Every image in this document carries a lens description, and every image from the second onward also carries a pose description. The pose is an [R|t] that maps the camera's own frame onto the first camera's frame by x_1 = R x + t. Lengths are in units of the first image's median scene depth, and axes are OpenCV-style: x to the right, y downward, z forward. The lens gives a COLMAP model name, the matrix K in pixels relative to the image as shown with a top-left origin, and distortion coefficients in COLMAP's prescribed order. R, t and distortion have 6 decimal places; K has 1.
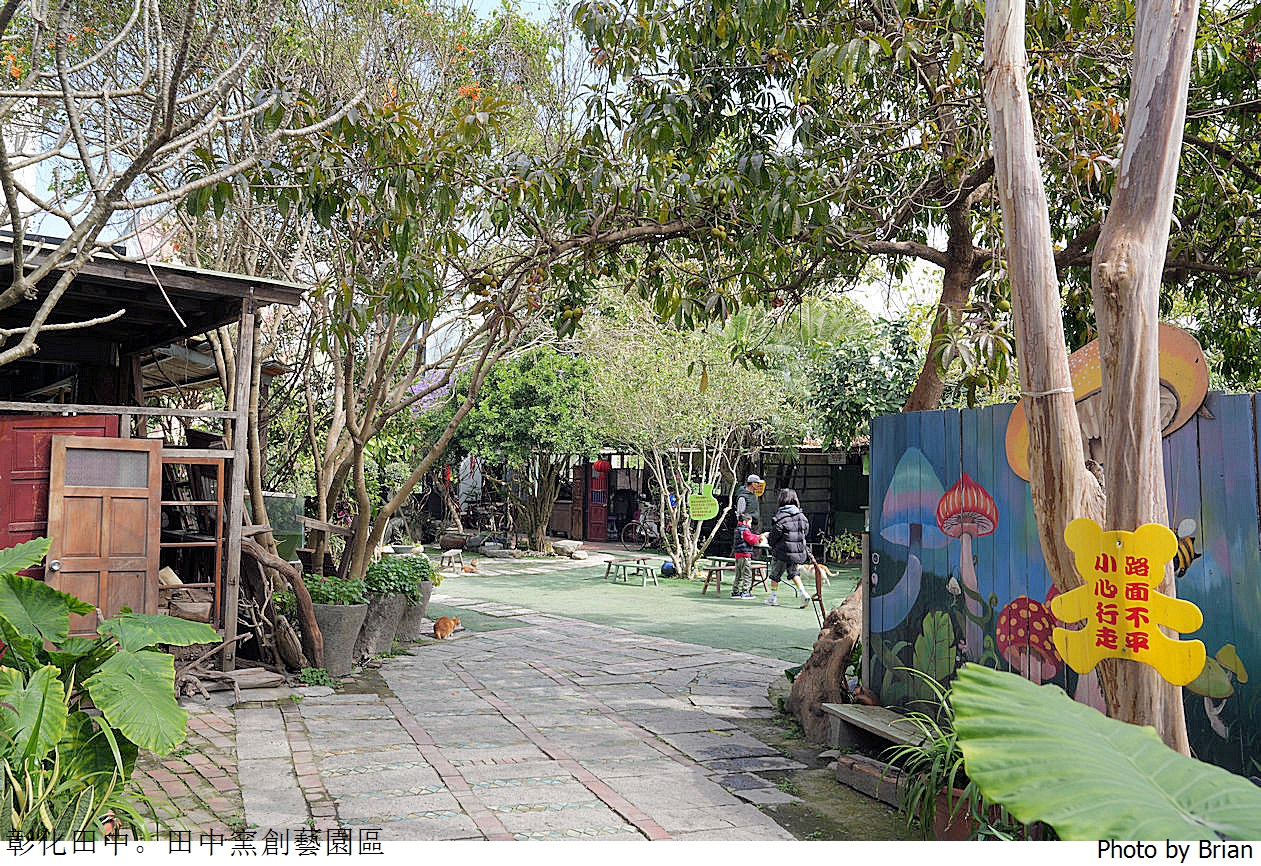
lens RADIAL K [[1183.5, 0, 630.5], [0, 1183.5, 433.0], [0, 0, 1]] dist [-0.010709, -0.003228]
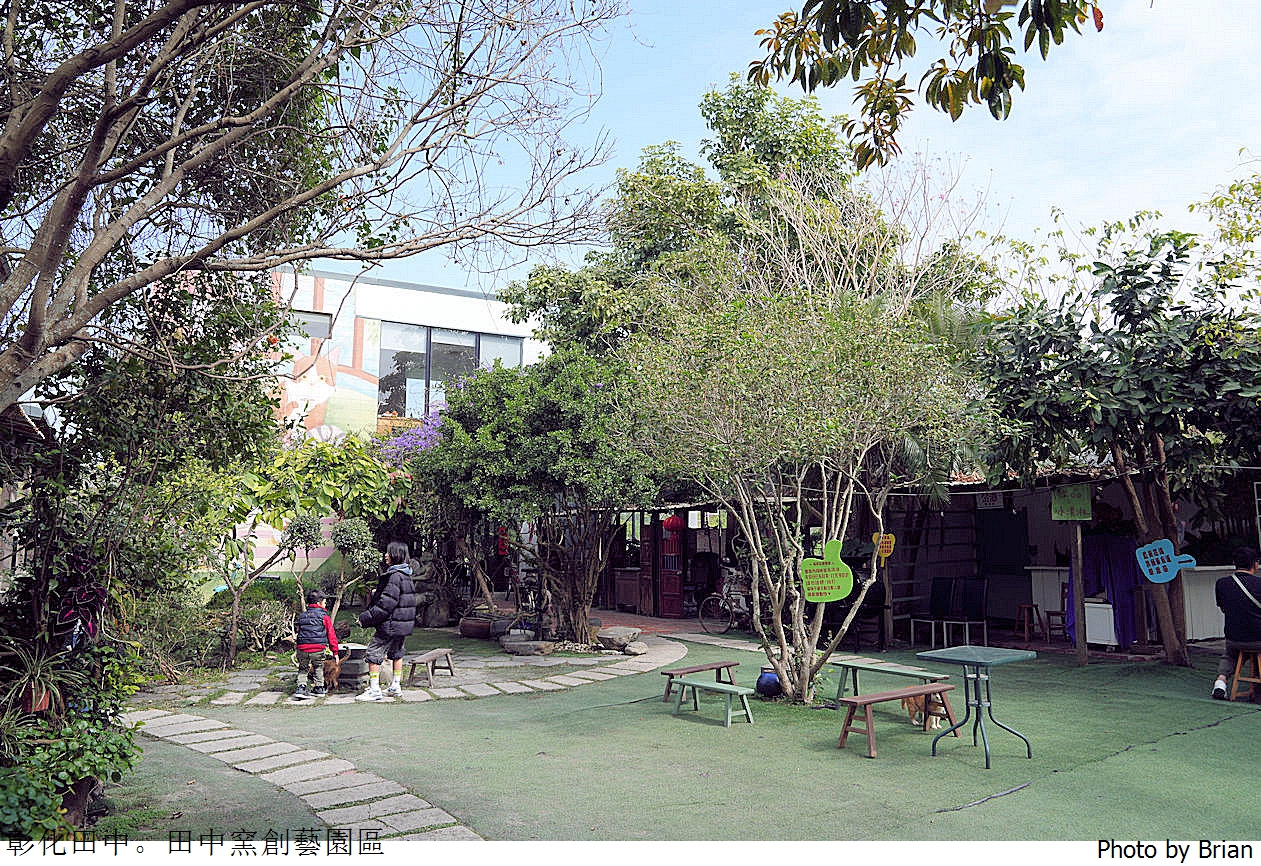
lens RADIAL K [[957.0, 0, 630.5], [0, 957.0, 433.0], [0, 0, 1]] dist [-0.087384, 0.002147]
pose [[0.995471, -0.034067, -0.088755, 0.008433], [0.027131, 0.996567, -0.078216, 0.021906], [0.091115, 0.075454, 0.992978, 0.463730]]
